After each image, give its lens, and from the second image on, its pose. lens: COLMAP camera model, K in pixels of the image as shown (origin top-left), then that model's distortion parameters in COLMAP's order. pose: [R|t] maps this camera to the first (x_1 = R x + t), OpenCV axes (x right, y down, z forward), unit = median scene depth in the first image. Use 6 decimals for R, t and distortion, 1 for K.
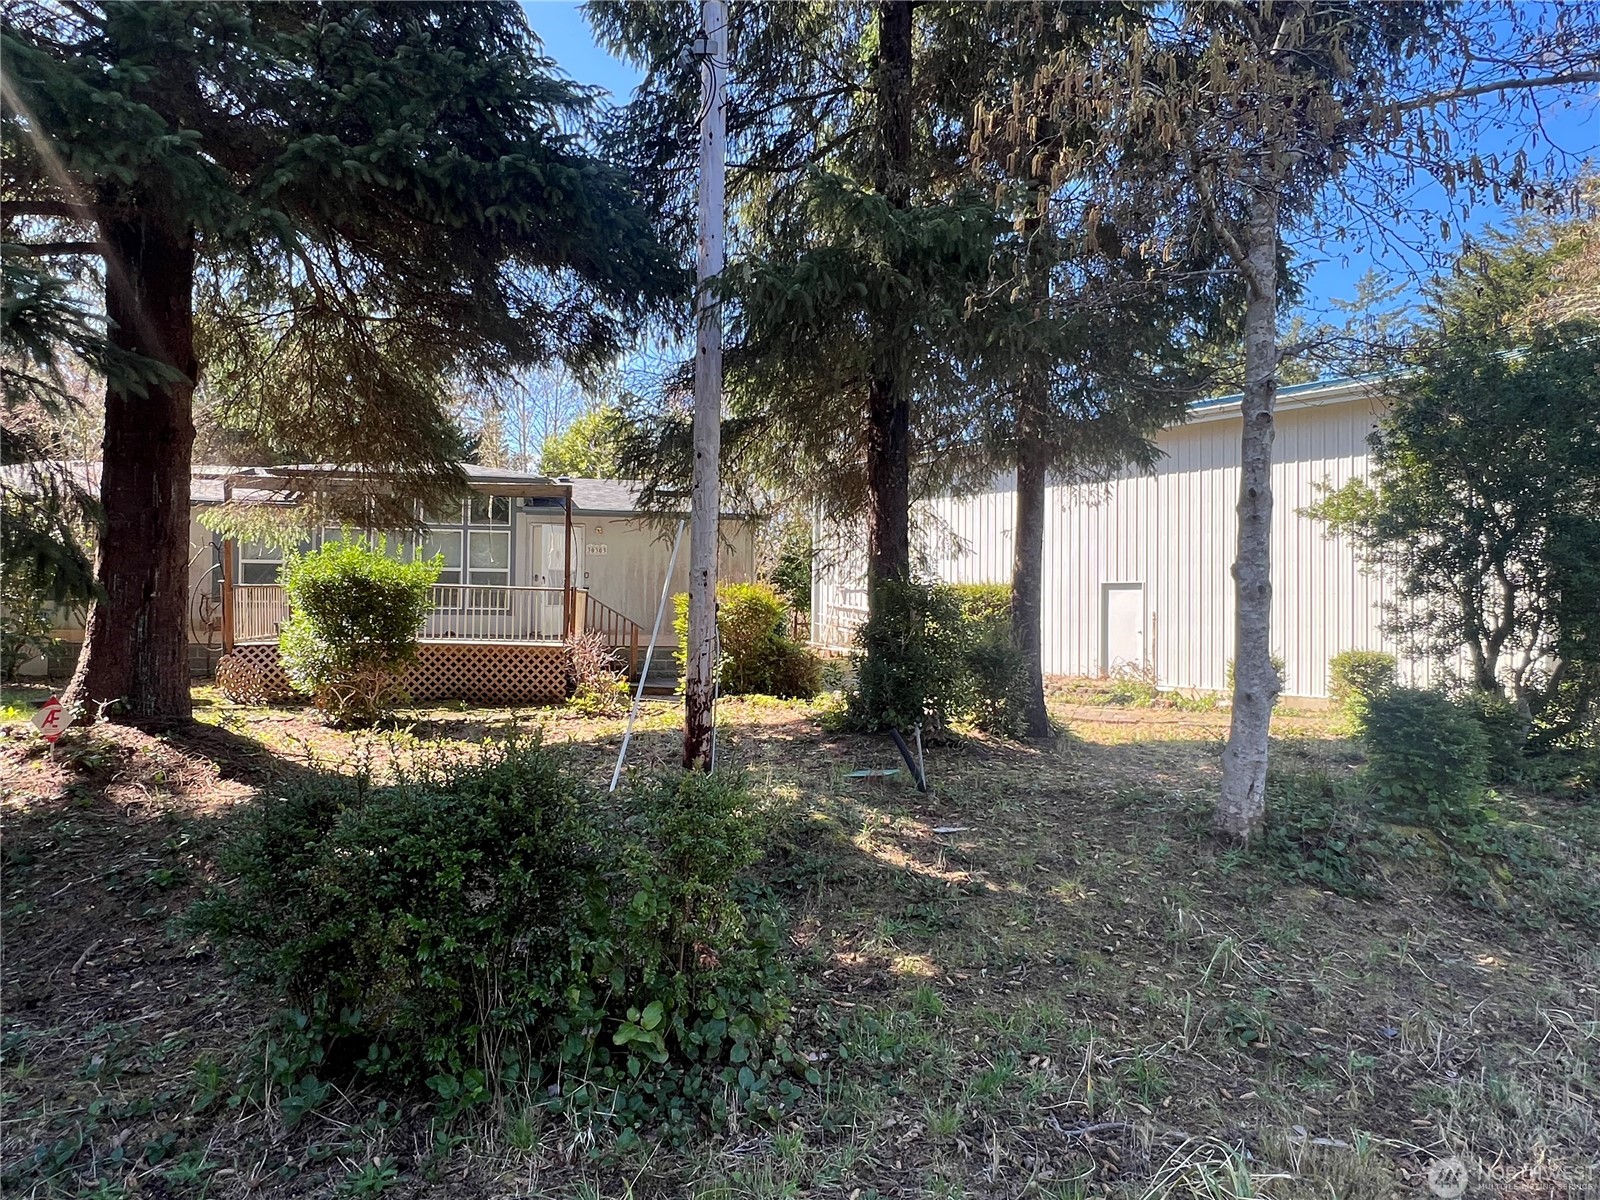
lens RADIAL K [[928.2, 0, 798.4], [0, 928.2, 590.1], [0, 0, 1]] dist [0.000829, -0.000017]
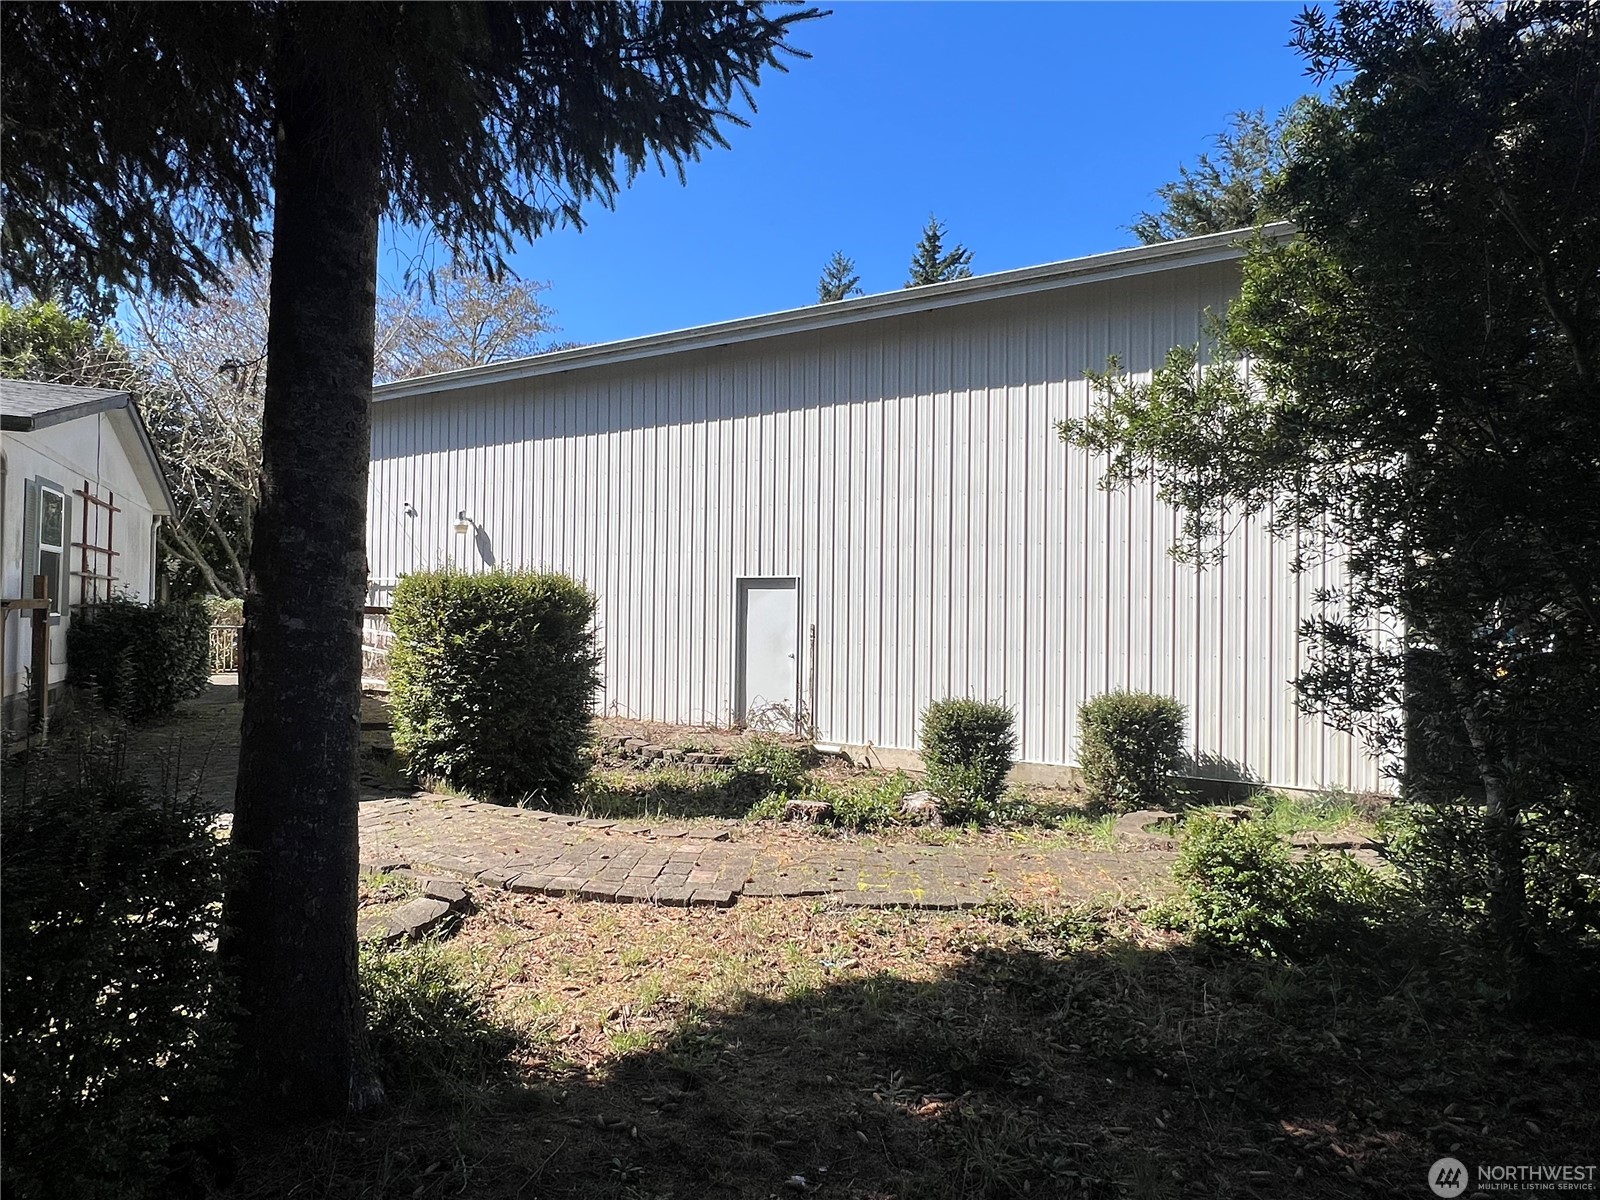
lens RADIAL K [[928.2, 0, 800.5], [0, 928.2, 600.0], [0, 0, 1]] dist [0.000829, -0.000017]
pose [[0.950758, 0.007614, 0.309841, 0.181064], [-0.010209, 0.999925, 0.006757, 0.002887], [-0.309767, -0.009588, 0.950764, 0.406674]]
